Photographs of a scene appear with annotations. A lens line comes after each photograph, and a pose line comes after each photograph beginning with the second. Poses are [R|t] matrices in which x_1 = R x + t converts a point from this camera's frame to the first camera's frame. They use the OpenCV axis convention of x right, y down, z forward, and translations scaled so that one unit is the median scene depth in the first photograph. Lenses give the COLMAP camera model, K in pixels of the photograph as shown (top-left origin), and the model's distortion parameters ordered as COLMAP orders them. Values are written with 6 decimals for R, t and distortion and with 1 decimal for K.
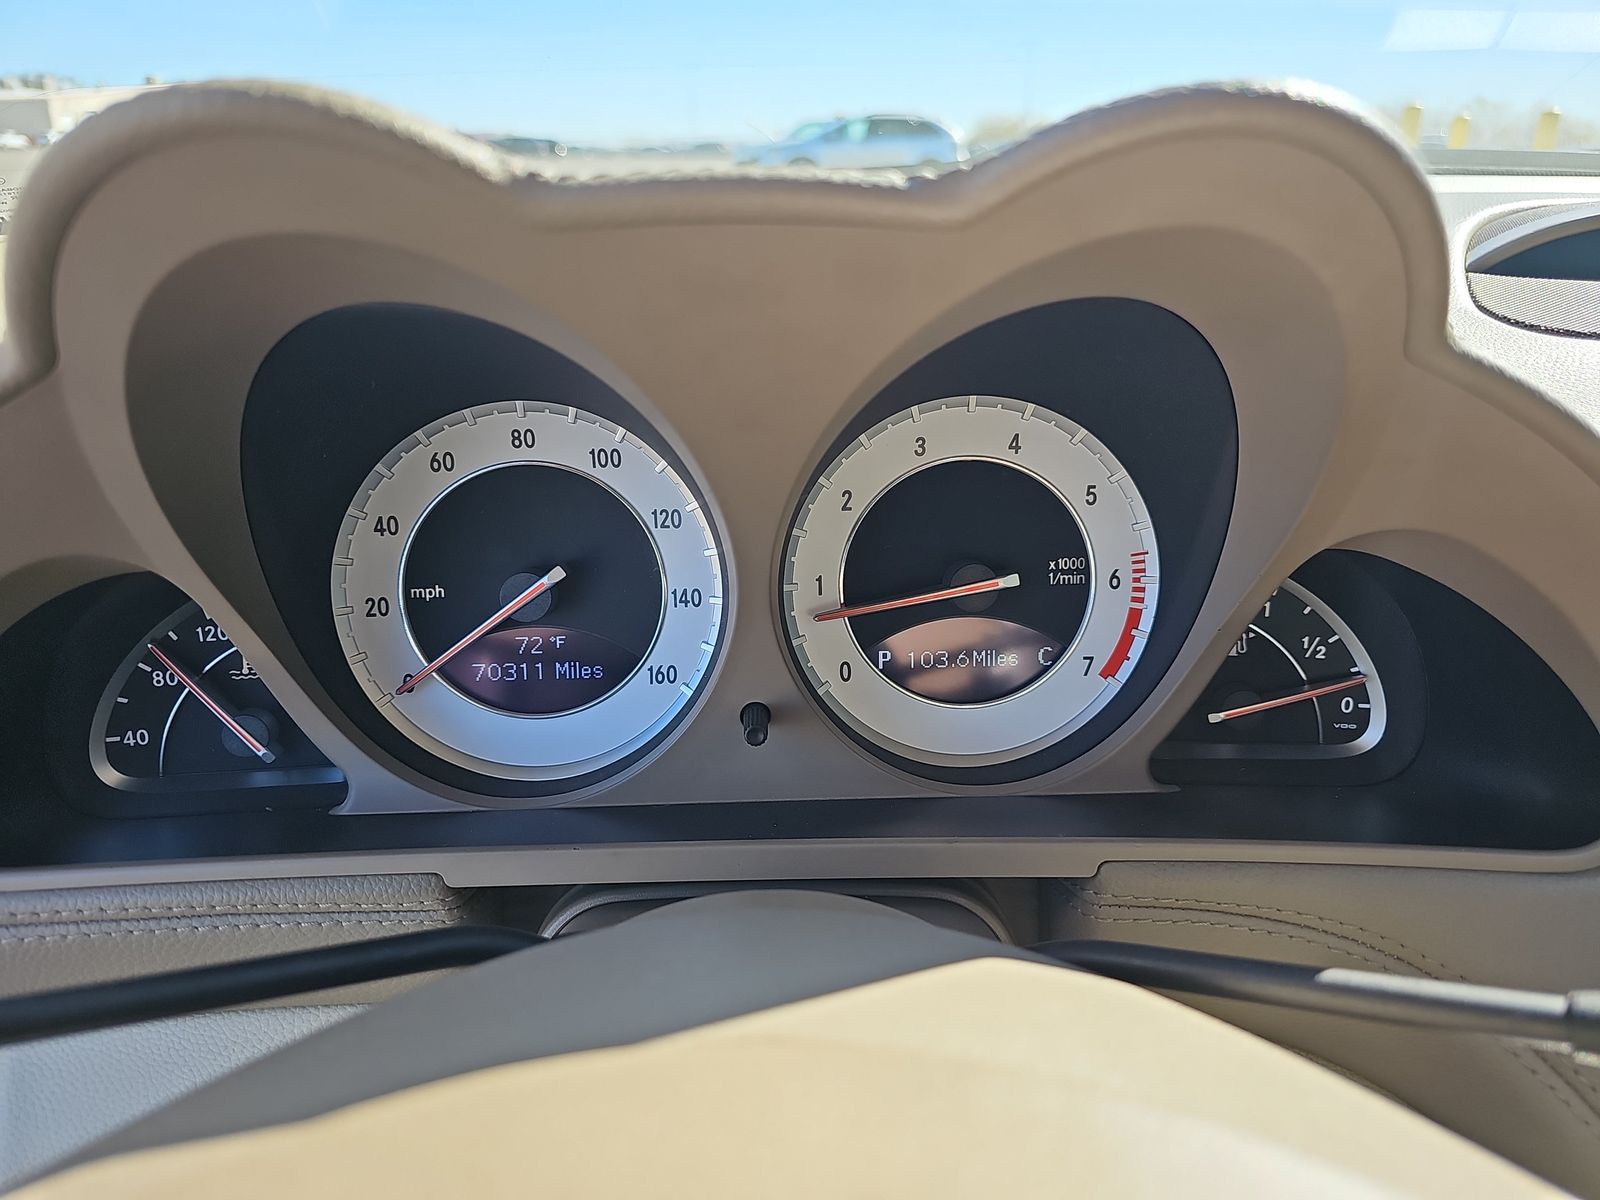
lens RADIAL K [[1067.9, 0, 801.8], [0, 1067.9, 594.1], [0, 0, 1]] dist [0.010504, -0.018798]
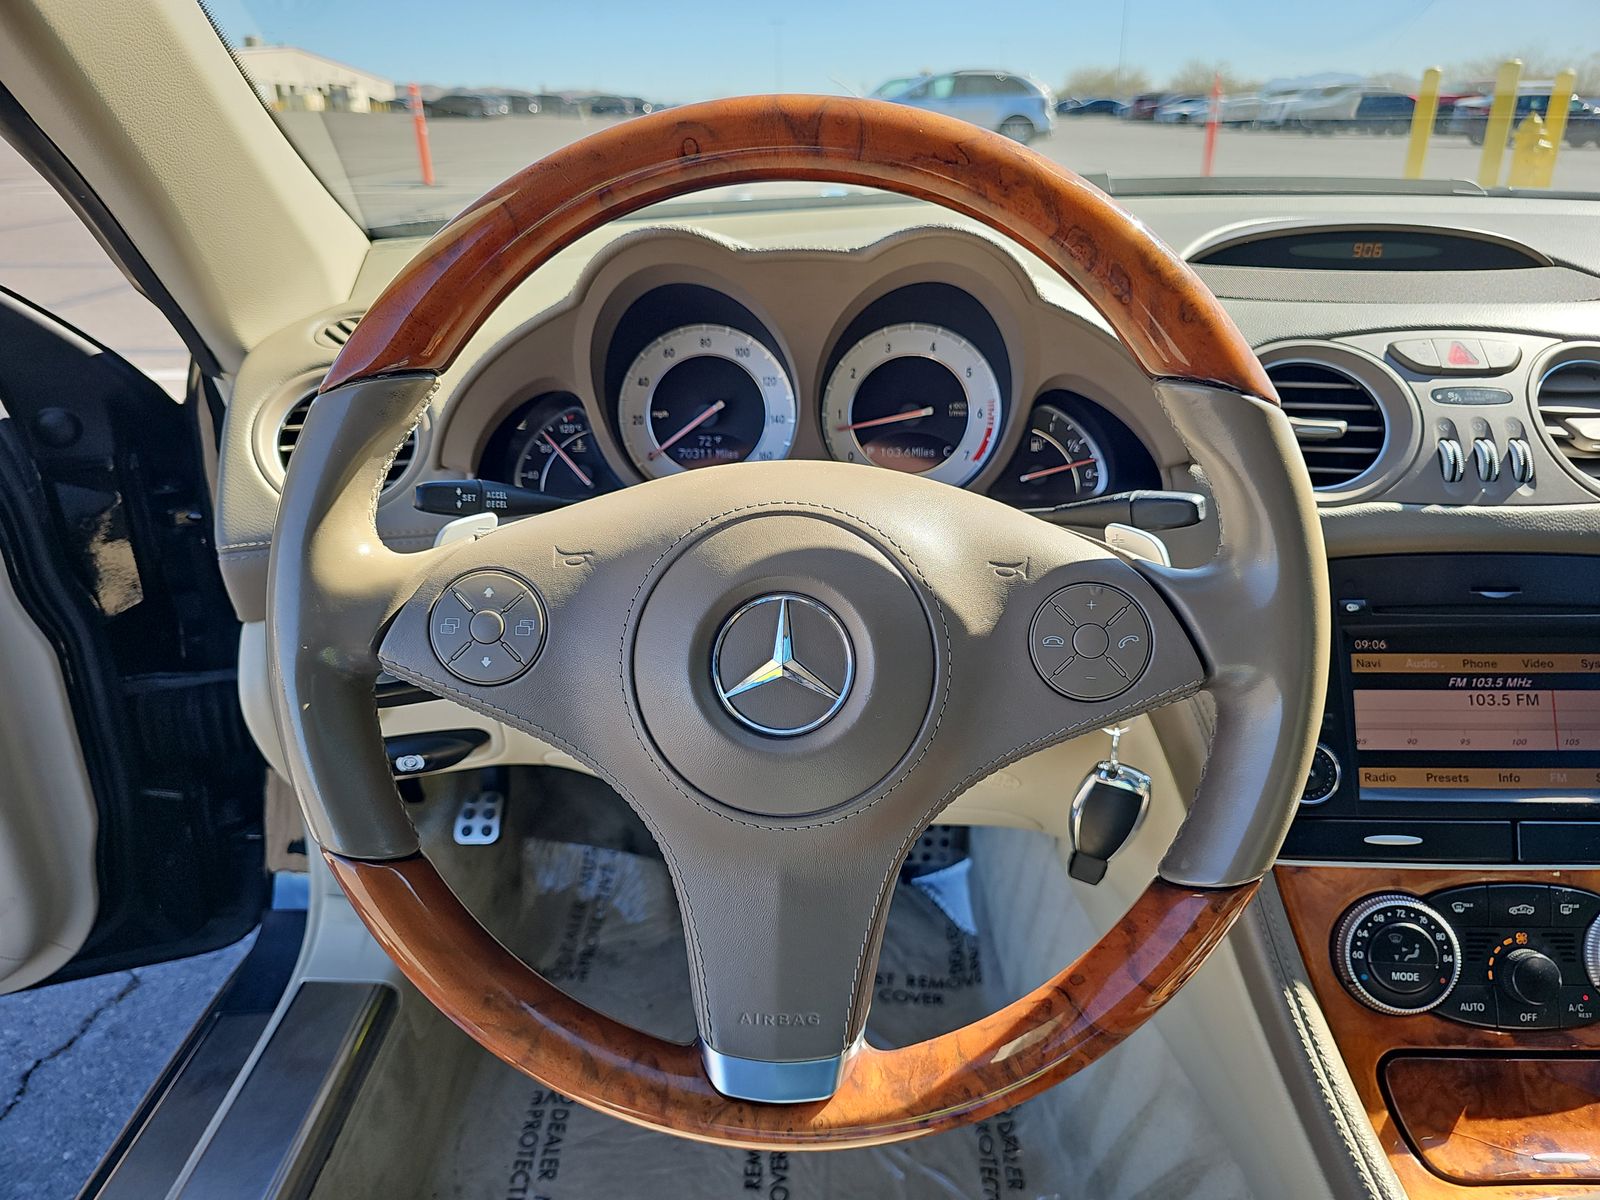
lens RADIAL K [[1067.9, 0, 800.1], [0, 1067.9, 607.1], [0, 0, 1]] dist [0.010504, -0.018798]
pose [[0.997246, 0.025449, -0.069666, 0.097432], [-0.022332, 0.998730, 0.045158, 0.288183], [0.070727, -0.043478, 0.996548, -1.171902]]
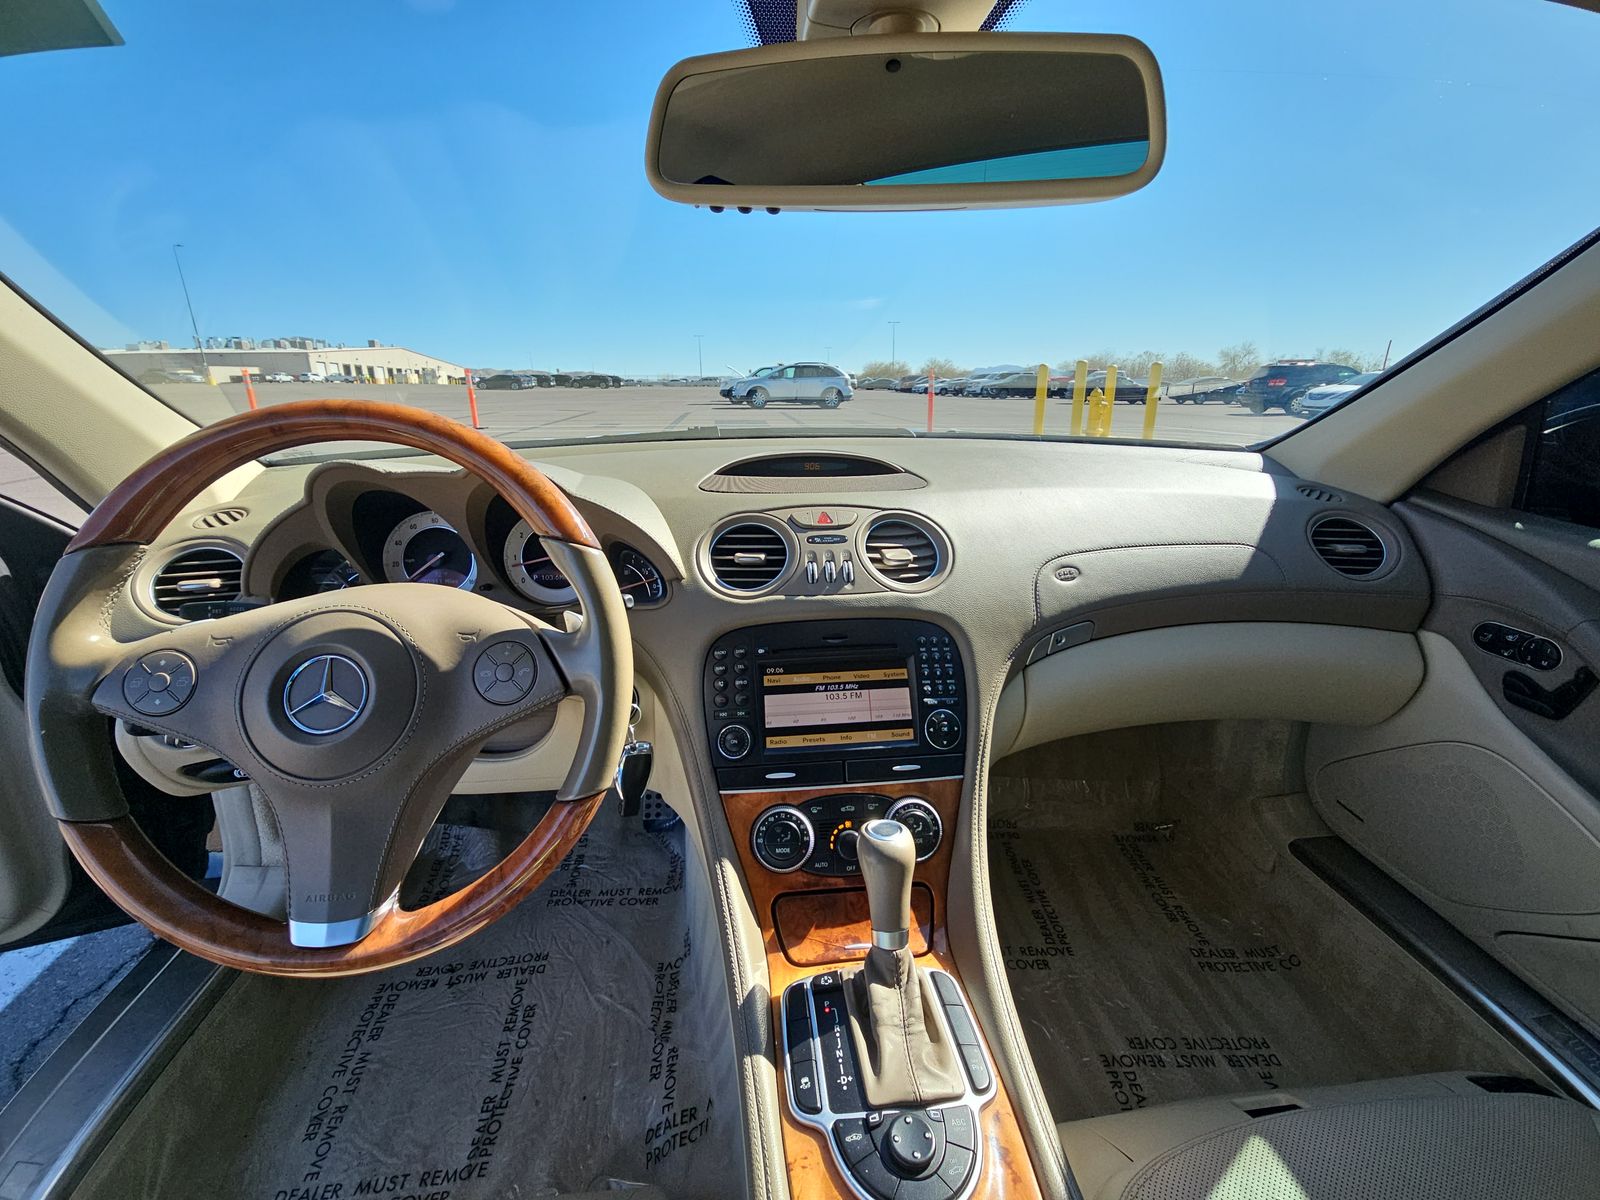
lens RADIAL K [[643.6, 0, 800.8], [0, 643.6, 591.4], [0, 0, 1]] dist [0.001694, -0.000345]
pose [[0.998634, -0.018877, 0.048725, 0.946255], [0.022681, 0.996638, -0.078728, 0.324766], [-0.047075, 0.079726, 0.995705, -1.376430]]
